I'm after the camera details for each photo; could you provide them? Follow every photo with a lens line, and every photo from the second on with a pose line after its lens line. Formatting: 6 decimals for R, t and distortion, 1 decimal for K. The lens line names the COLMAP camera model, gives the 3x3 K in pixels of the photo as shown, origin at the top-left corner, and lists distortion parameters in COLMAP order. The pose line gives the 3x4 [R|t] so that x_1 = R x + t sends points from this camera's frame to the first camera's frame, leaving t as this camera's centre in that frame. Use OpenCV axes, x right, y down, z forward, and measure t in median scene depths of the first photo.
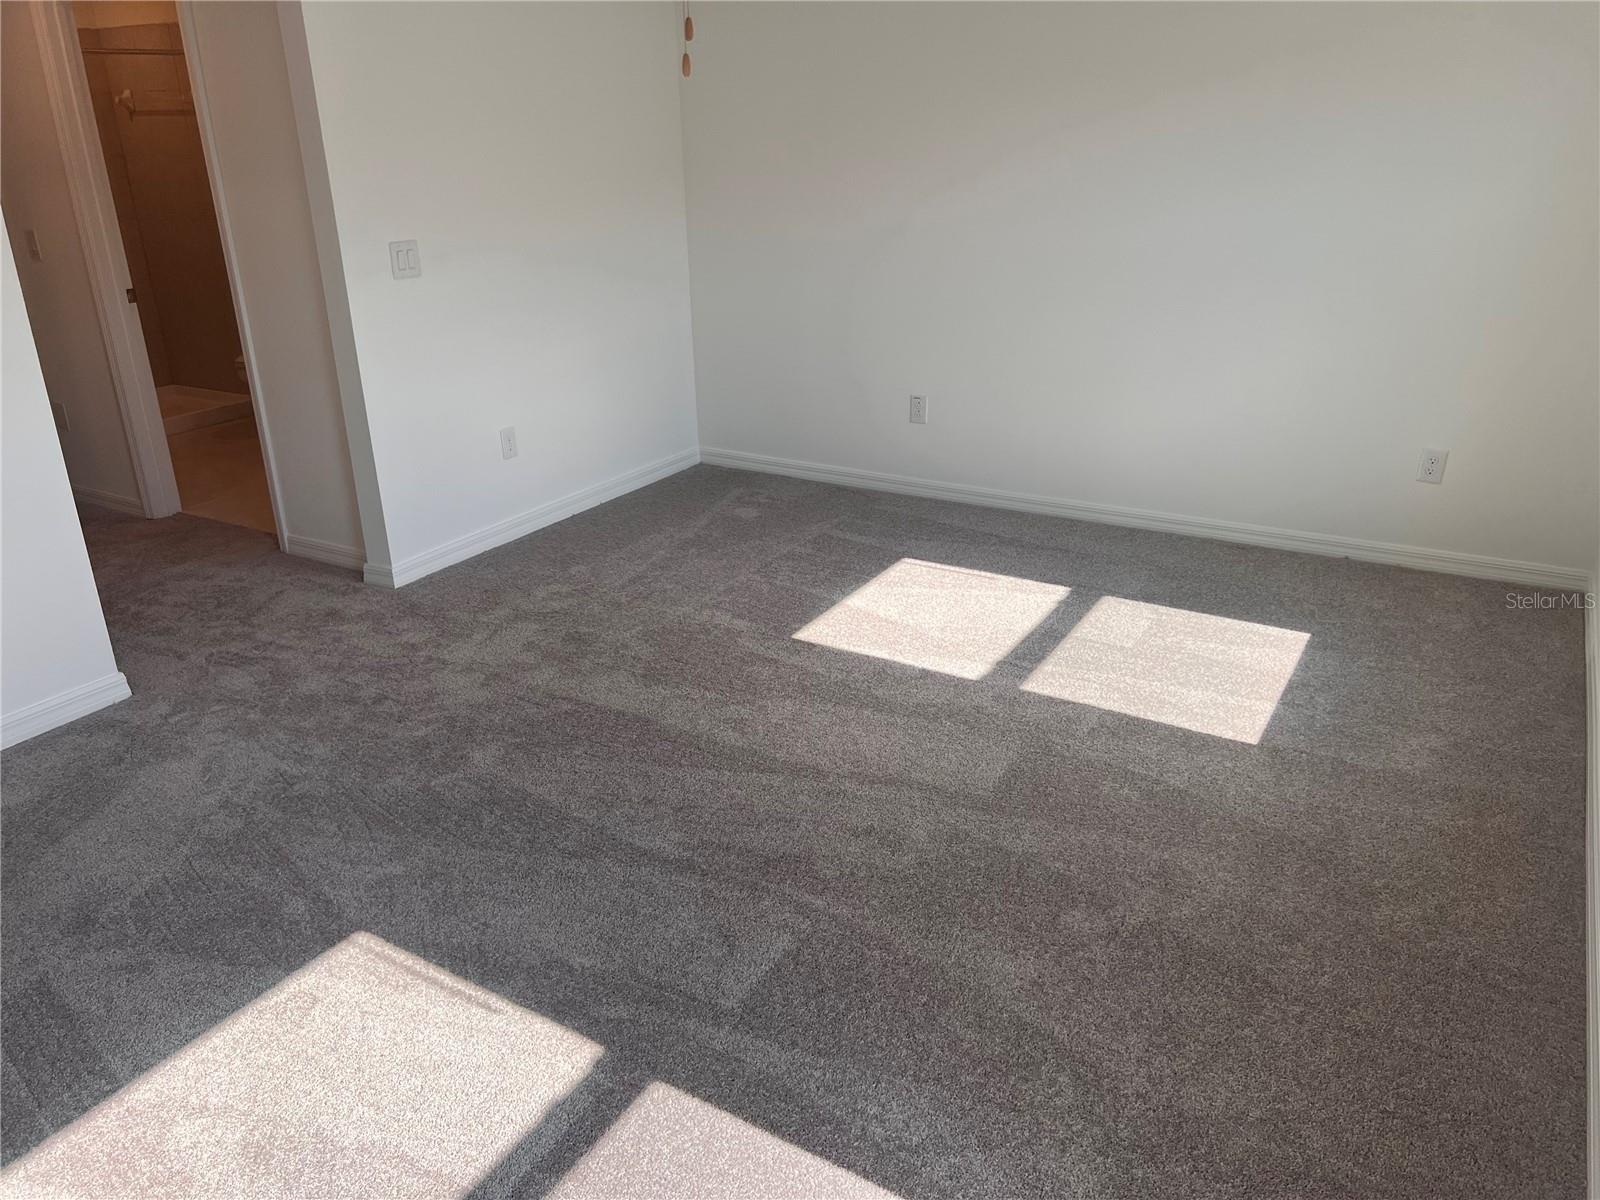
lens RADIAL K [[1204.8, 0, 800.0], [0, 1204.8, 600.0], [0, 0, 1]] dist [0.072503, -0.072594]
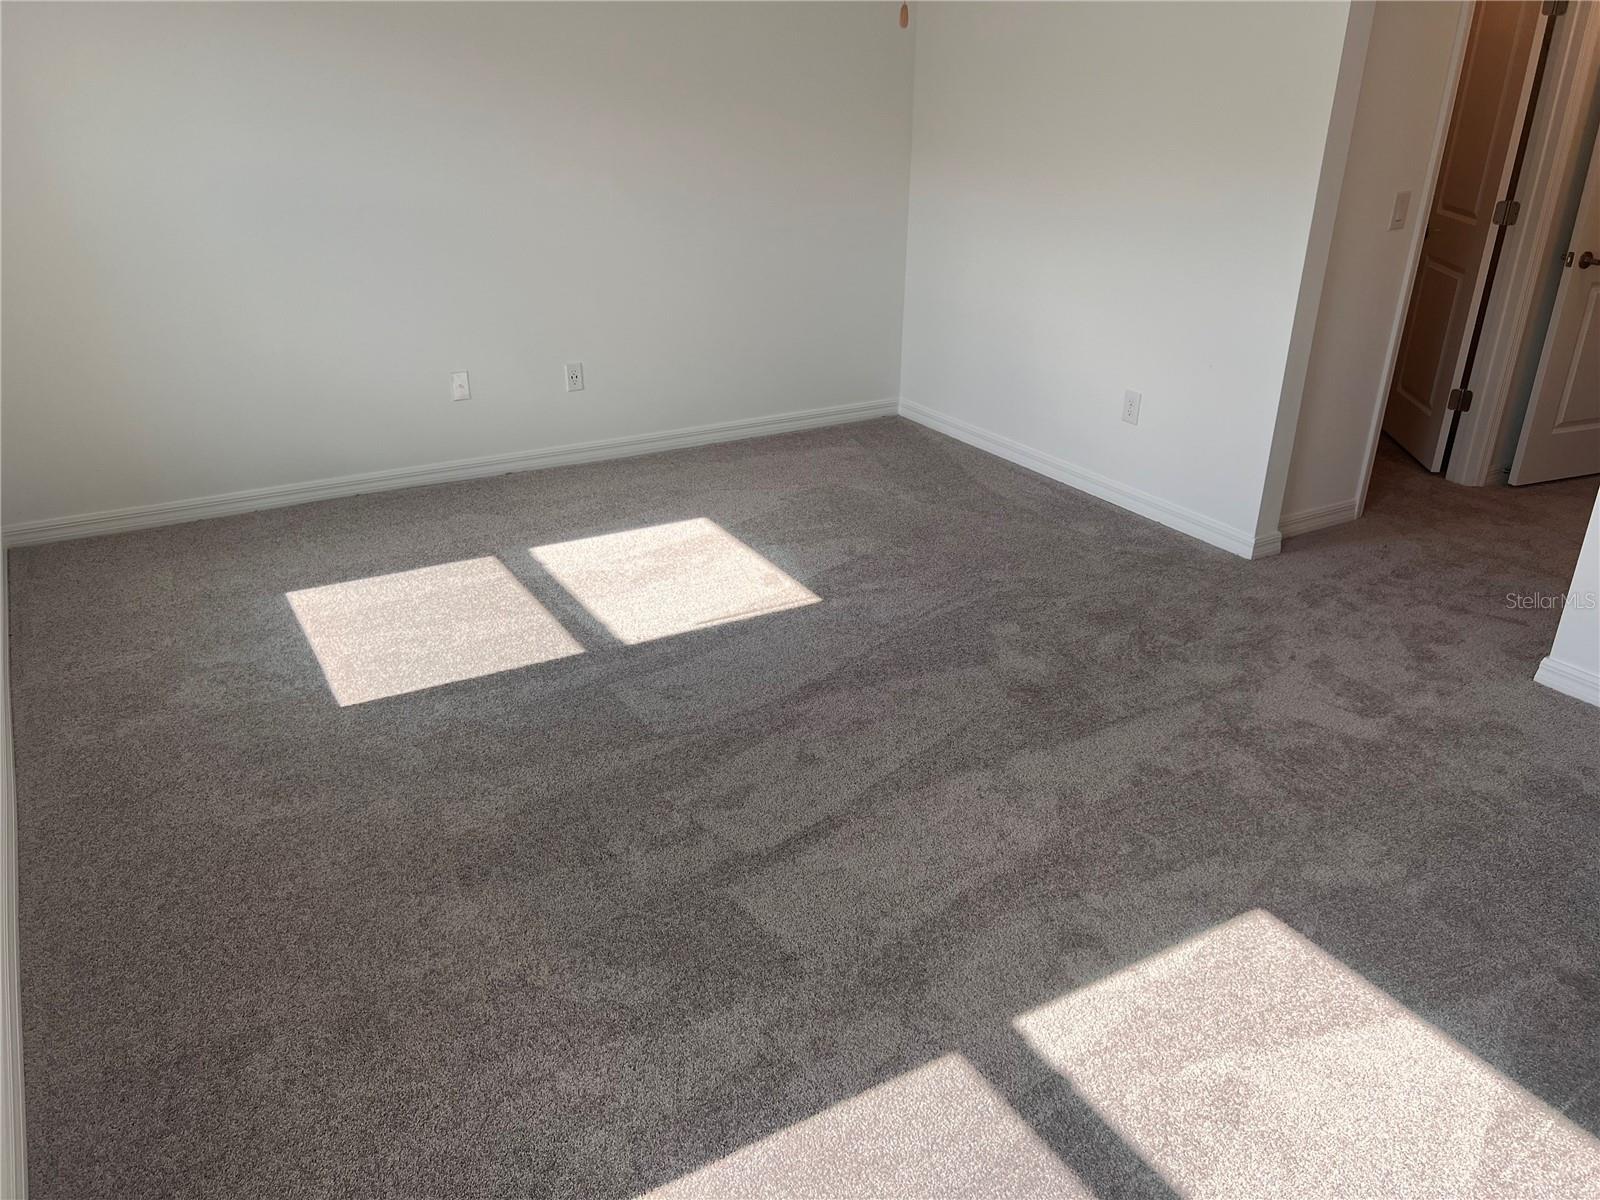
lens RADIAL K [[1214.6, 0, 798.2], [0, 1214.6, 562.1], [0, 0, 1]] dist [0.068139, -0.075678]
pose [[-0.489935, 0.337165, -0.803918, 0.630875], [-0.331093, 0.781111, 0.529379, -0.411881], [0.806438, 0.525533, -0.271061, 0.997295]]
